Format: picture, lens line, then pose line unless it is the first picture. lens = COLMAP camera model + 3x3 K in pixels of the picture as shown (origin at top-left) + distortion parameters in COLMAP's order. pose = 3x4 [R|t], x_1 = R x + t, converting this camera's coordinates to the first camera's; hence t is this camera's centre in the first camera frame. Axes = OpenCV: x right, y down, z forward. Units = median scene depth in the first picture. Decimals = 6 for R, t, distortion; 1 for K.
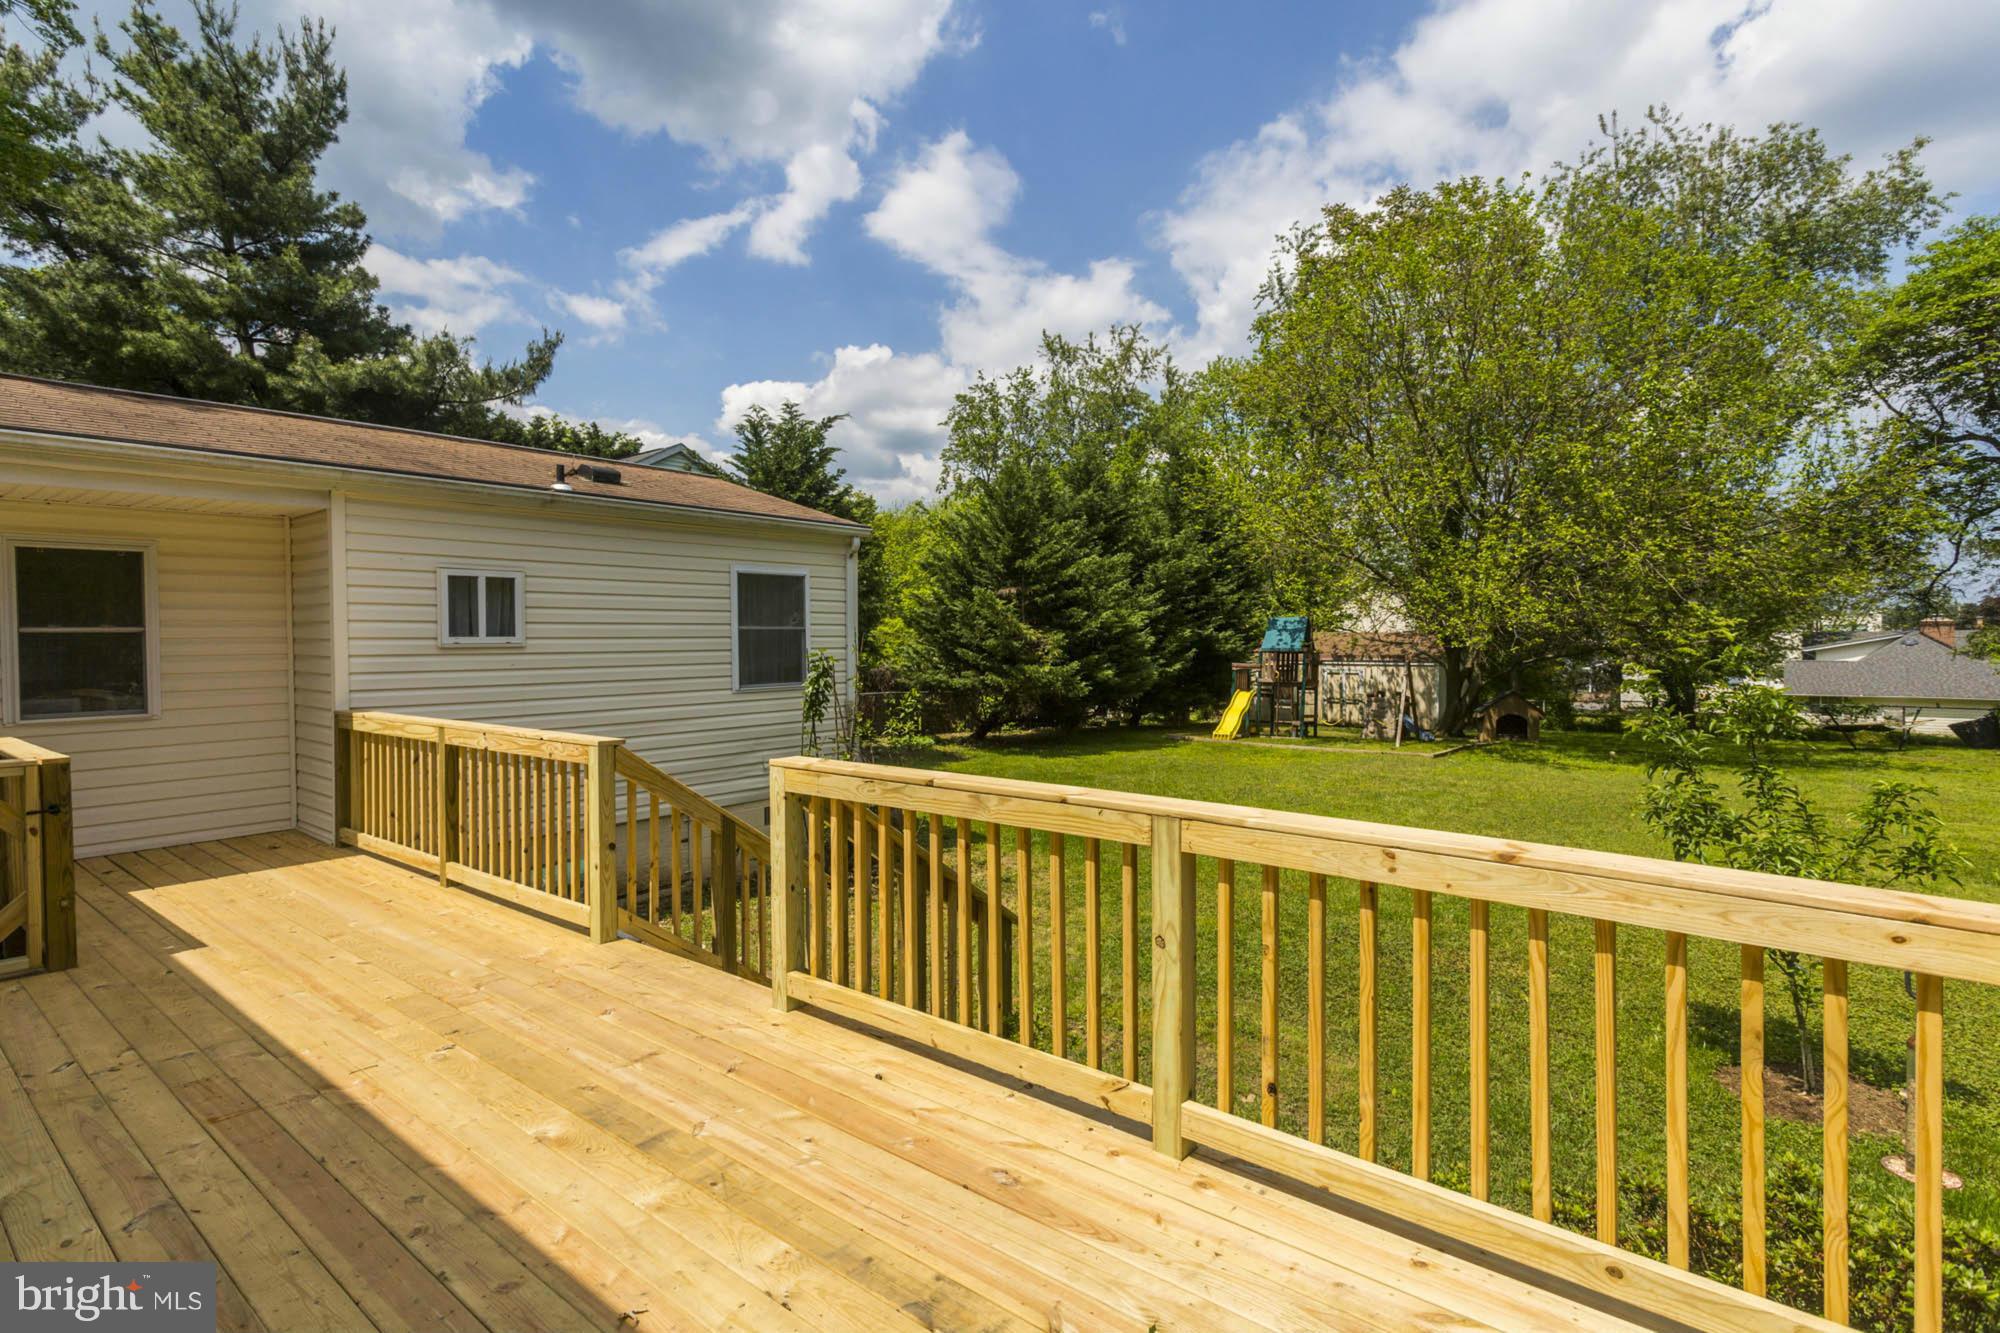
lens RADIAL K [[972.0, 0, 962.2], [0, 972.0, 650.5], [0, 0, 1]] dist [-0.009749, 0.001071]
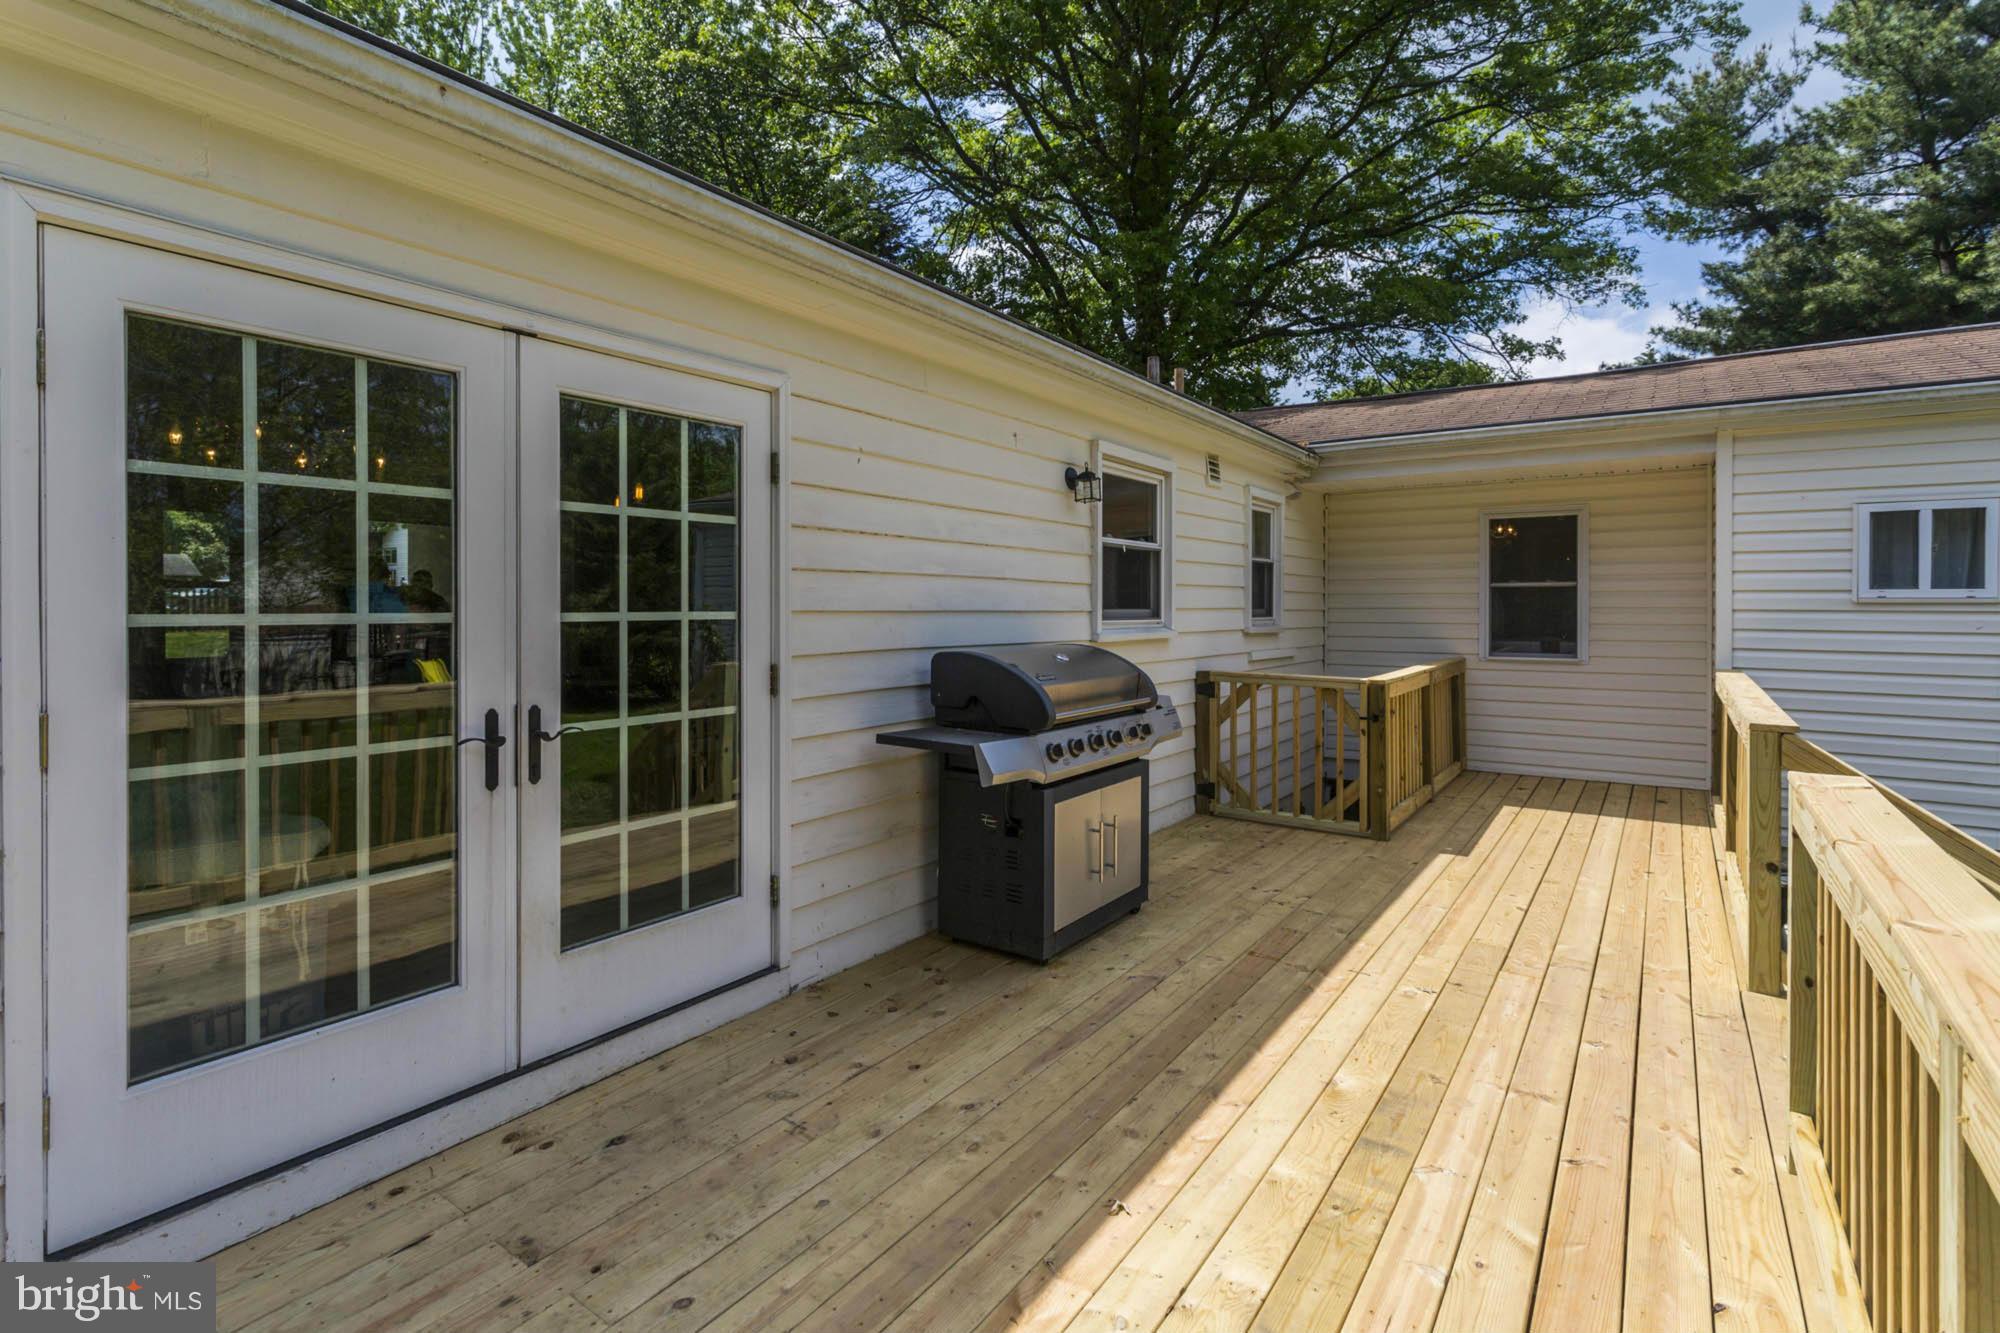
lens RADIAL K [[964.7, 0, 999.5], [0, 964.7, 601.5], [0, 0, 1]] dist [0.001111, 0.000836]
pose [[0.090147, 0.008766, -0.995890, 0.110555], [-0.014797, 0.999863, 0.007461, 0.000350], [0.995819, 0.014064, 0.090264, 0.116828]]
